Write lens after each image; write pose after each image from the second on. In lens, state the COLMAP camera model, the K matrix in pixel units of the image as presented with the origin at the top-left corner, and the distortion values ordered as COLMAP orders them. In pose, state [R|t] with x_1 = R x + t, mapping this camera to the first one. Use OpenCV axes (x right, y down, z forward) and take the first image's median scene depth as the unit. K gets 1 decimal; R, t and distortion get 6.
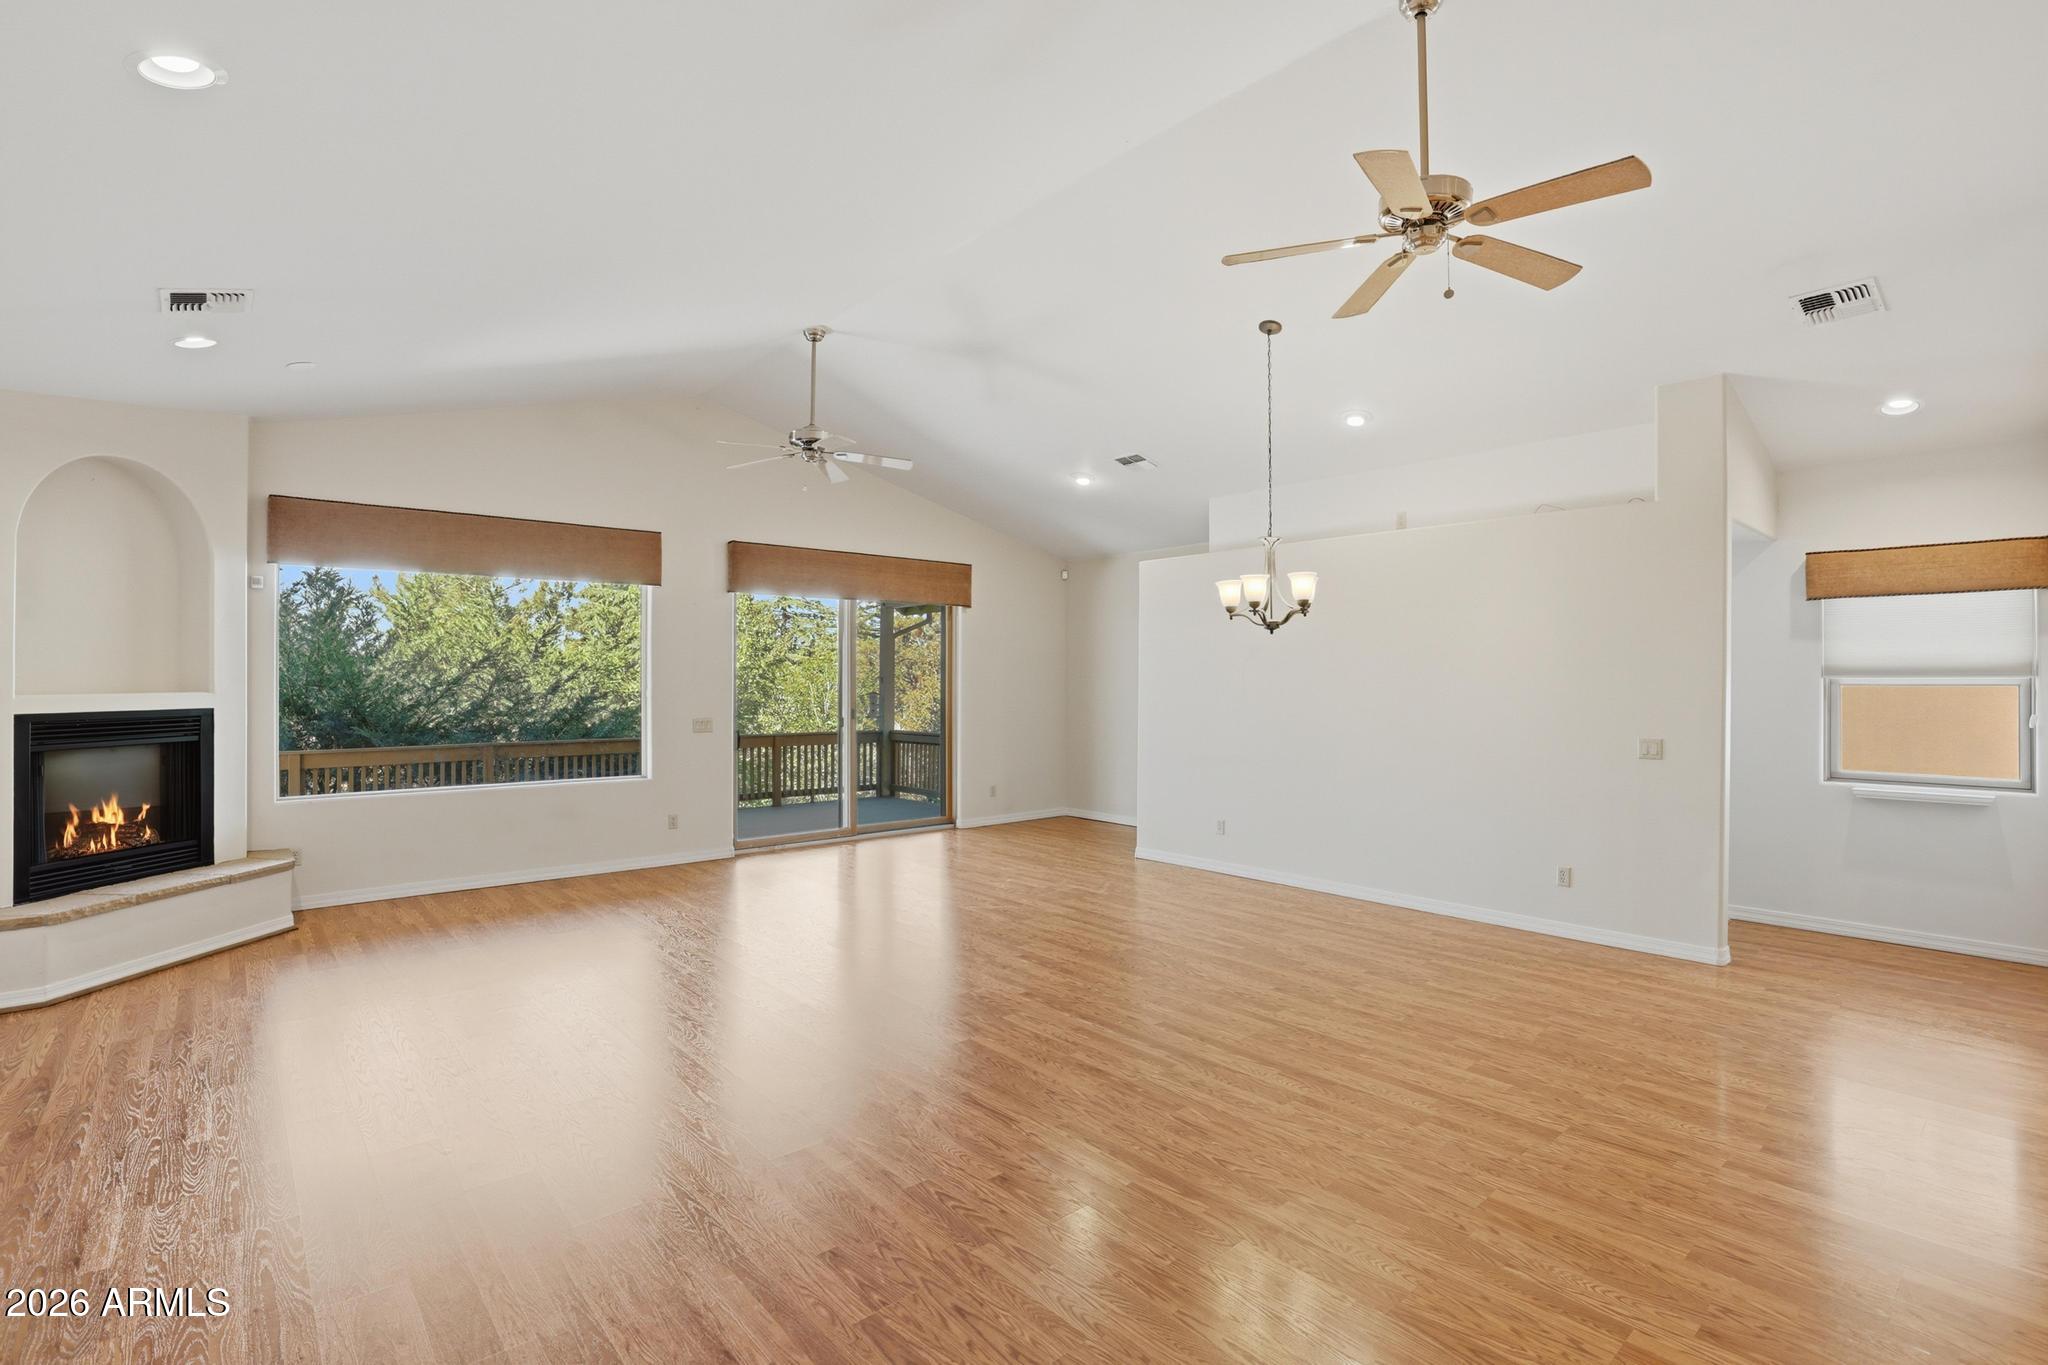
lens RADIAL K [[934.9, 0, 1019.6], [0, 934.9, 681.5], [0, 0, 1]] dist [-0.011470, 0.000107]
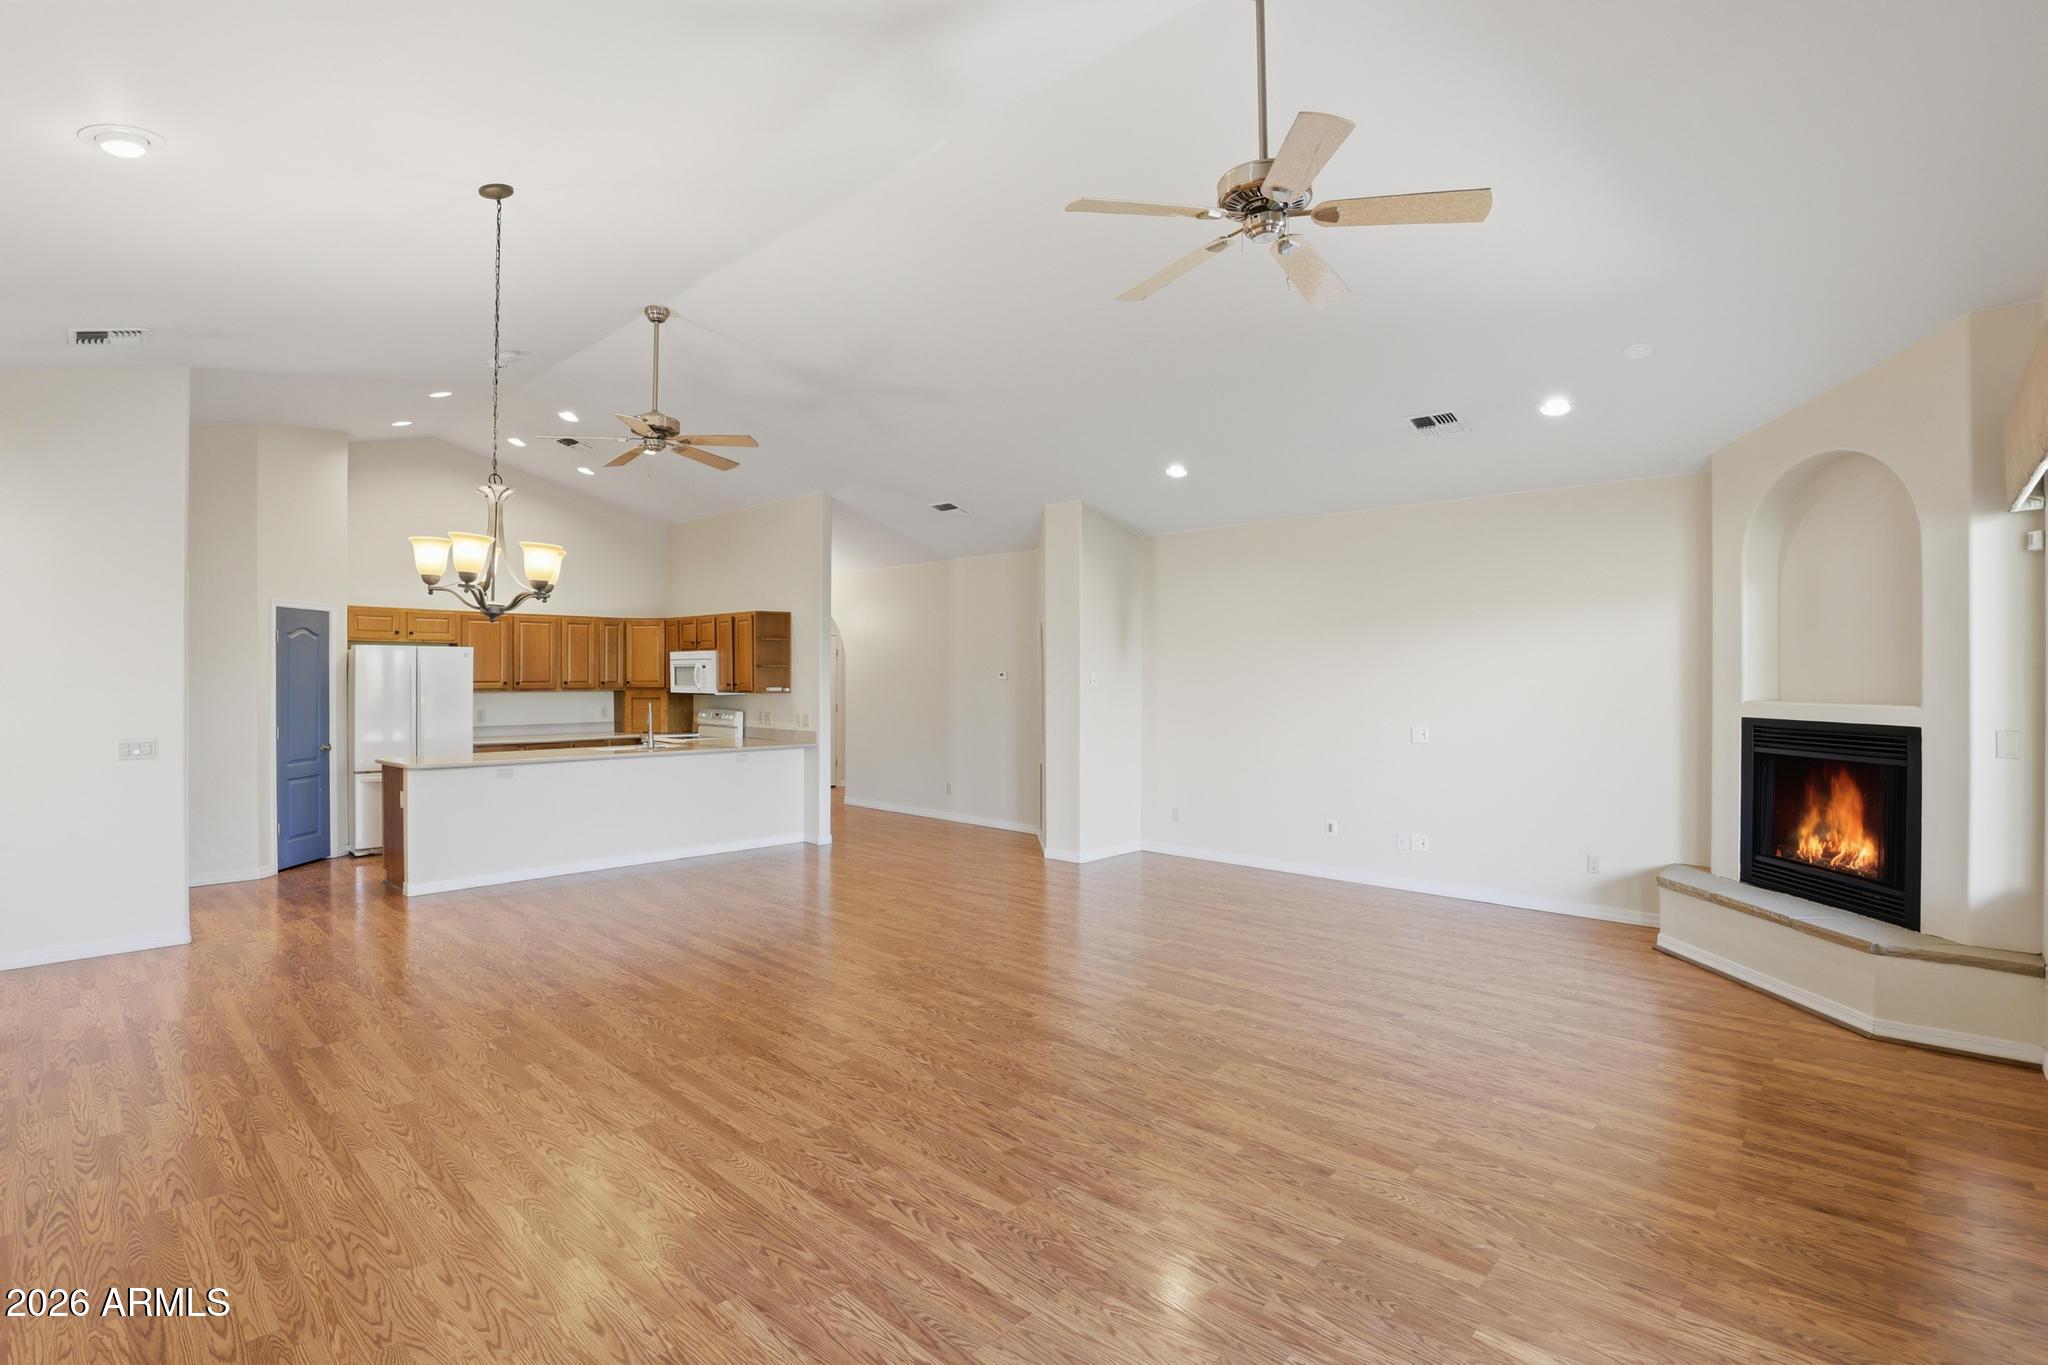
lens RADIAL K [[934.9, 0, 988.4], [0, 934.9, 679.9], [0, 0, 1]] dist [-0.011470, 0.000107]
pose [[-0.997070, -0.003448, -0.076412, -0.055998], [-0.003453, 0.999994, -0.000064, -0.007236], [0.076412, 0.000200, -0.997076, 1.839866]]
